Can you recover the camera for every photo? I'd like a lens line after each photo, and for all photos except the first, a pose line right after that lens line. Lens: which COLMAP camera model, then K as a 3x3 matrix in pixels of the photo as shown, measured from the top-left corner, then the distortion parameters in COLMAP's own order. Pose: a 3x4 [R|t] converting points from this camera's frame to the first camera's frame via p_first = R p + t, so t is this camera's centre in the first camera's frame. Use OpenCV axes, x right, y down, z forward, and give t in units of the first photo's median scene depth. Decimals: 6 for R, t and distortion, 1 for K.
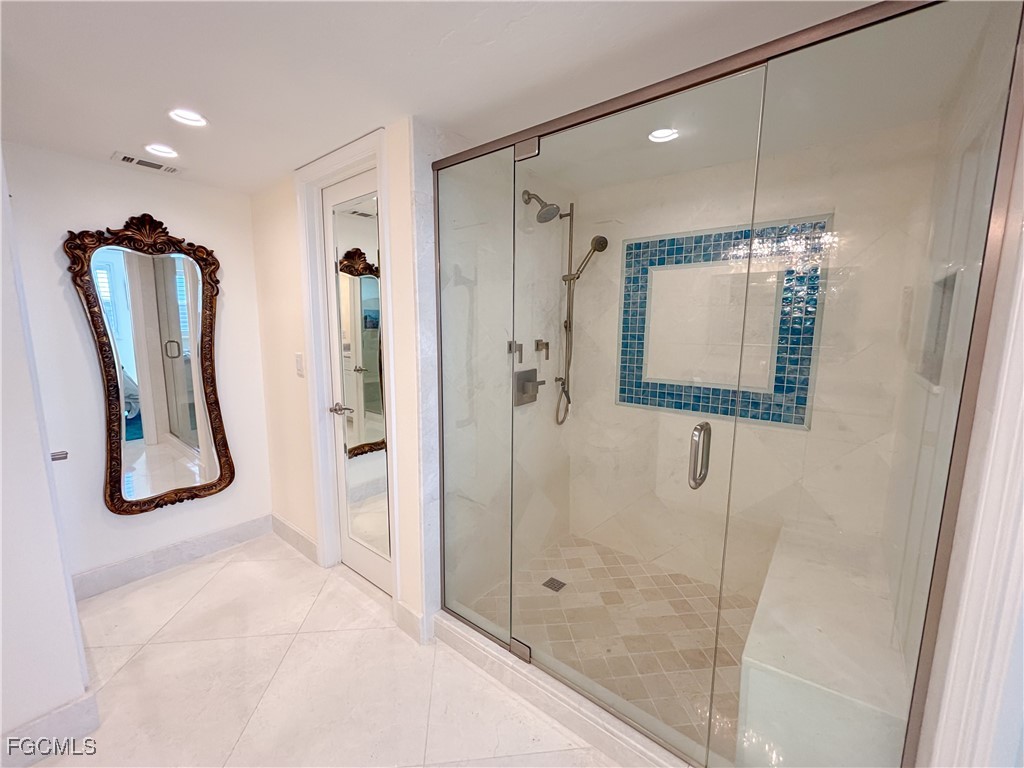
lens RADIAL K [[410.3, 0, 509.6], [0, 410.3, 384.0], [0, 0, 1]] dist [-0.000218, -0.000377]
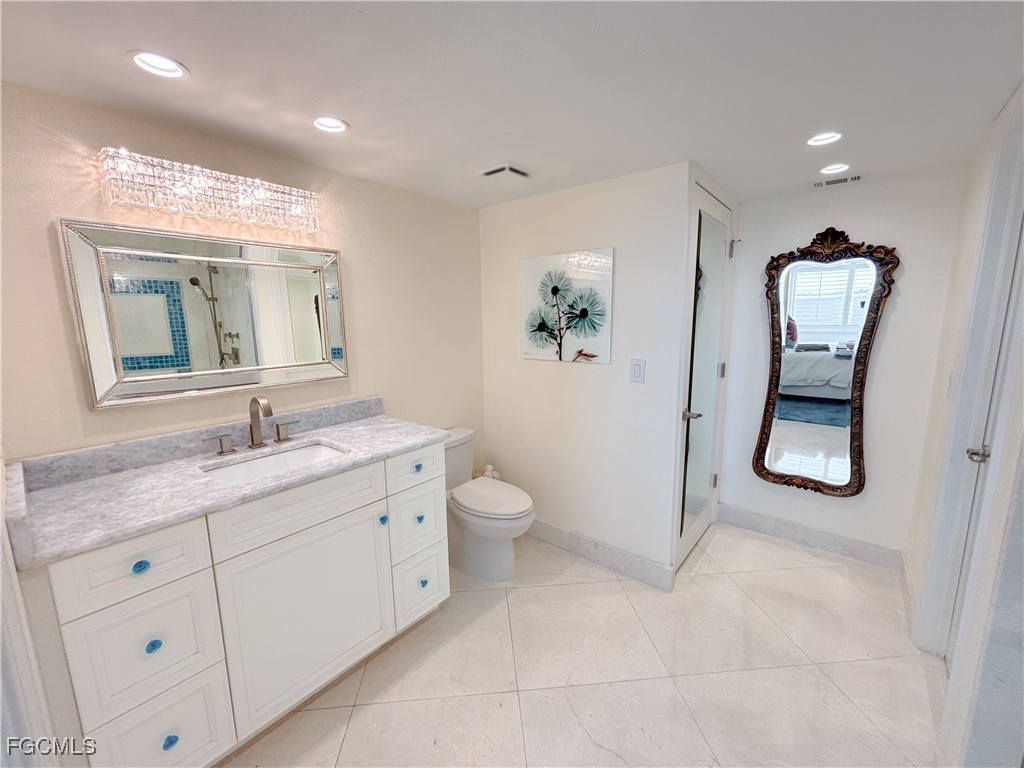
lens RADIAL K [[410.3, 0, 510.6], [0, 410.3, 382.5], [0, 0, 1]] dist [-0.000218, -0.000377]
pose [[-0.016127, 0.153101, -0.988079, 0.268356], [-0.131716, 0.979270, 0.153886, -0.060328], [0.991156, 0.132627, 0.004373, 0.189734]]
